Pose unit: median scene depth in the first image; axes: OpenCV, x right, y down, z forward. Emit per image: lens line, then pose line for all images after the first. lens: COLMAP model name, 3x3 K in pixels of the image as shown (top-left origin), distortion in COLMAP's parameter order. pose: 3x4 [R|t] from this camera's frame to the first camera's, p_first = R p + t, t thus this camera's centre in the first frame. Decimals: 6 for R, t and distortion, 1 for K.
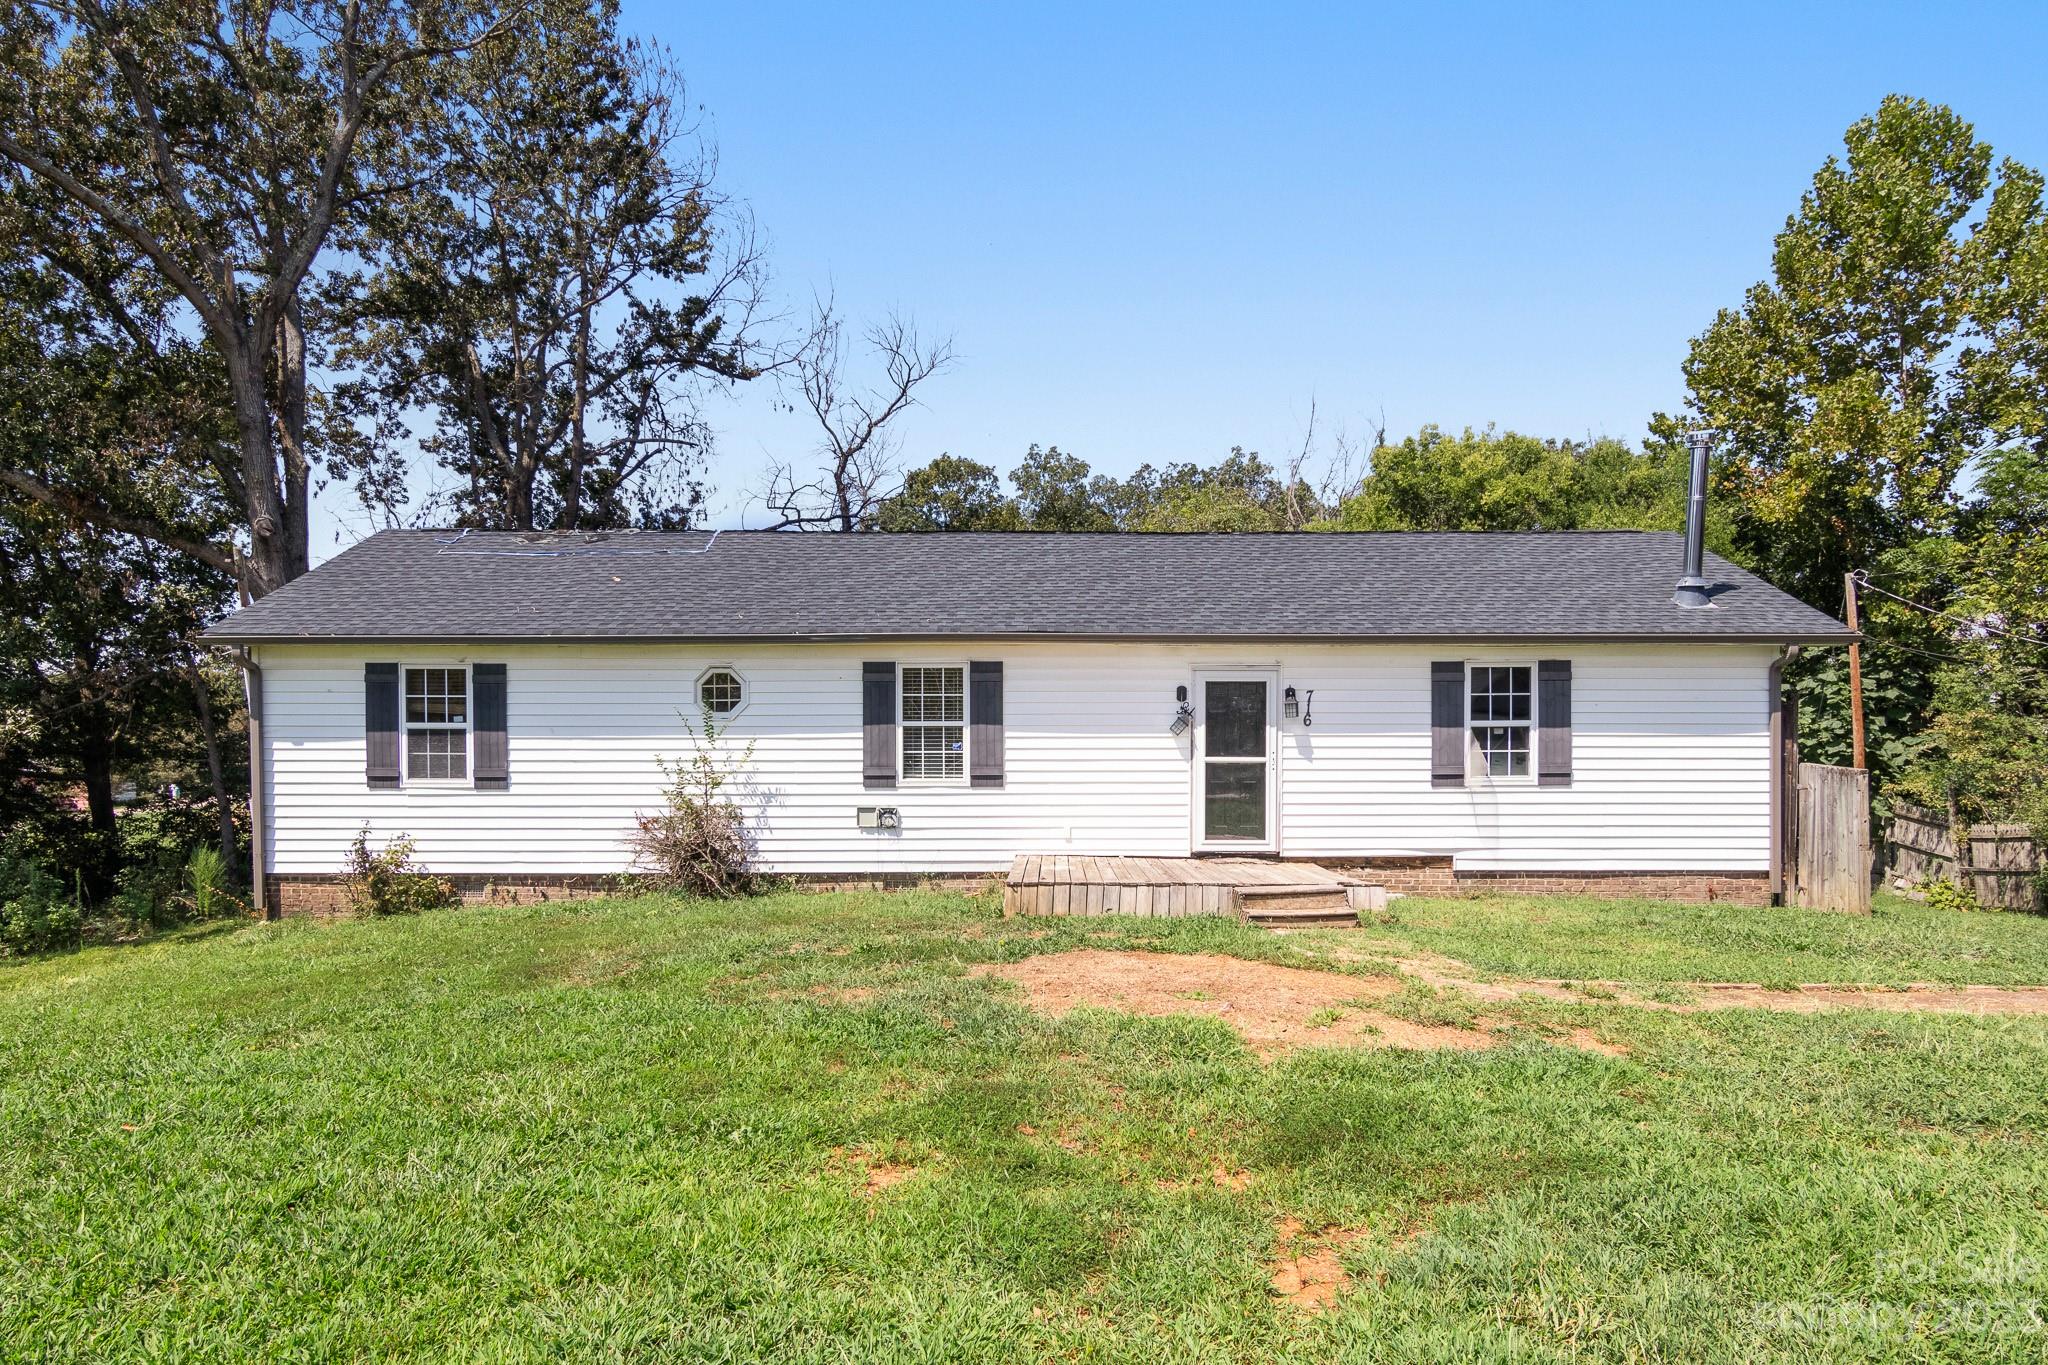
lens RADIAL K [[1238.8, 0, 1024.0], [0, 1238.8, 638.2], [0, 0, 1]] dist [-0.001173, -0.000242]
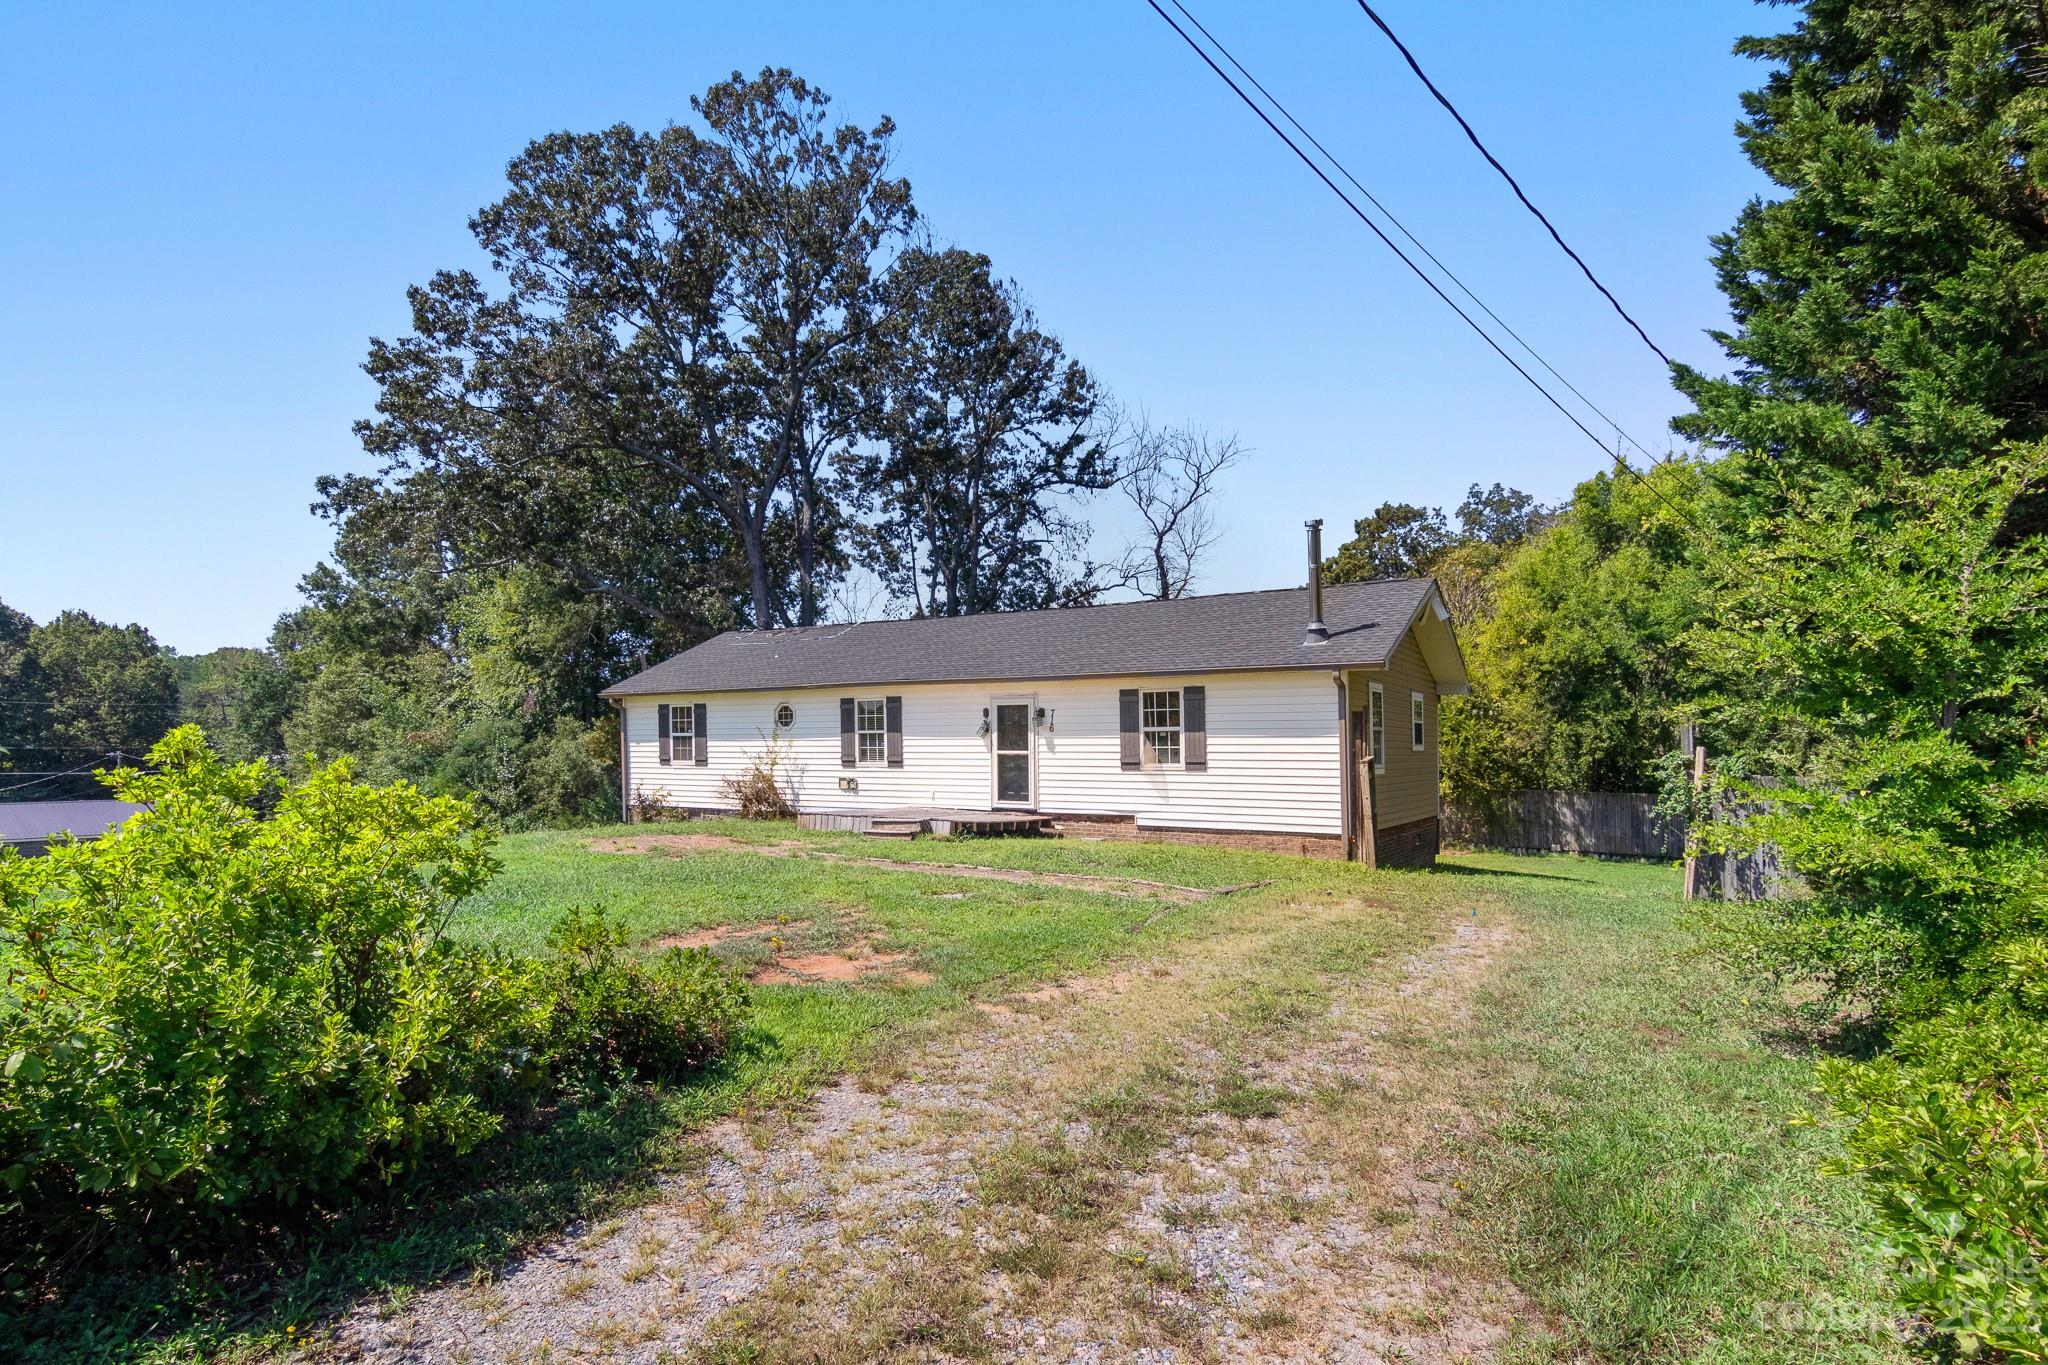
lens RADIAL K [[1061.0, 0, 1047.4], [0, 1061.0, 655.6], [0, 0, 1]] dist [-0.000220, 0.000816]
pose [[0.854230, -0.044096, -0.518022, 0.943458], [0.042307, 0.998988, -0.015272, -0.007199], [0.518171, -0.008870, 0.855231, -0.181593]]
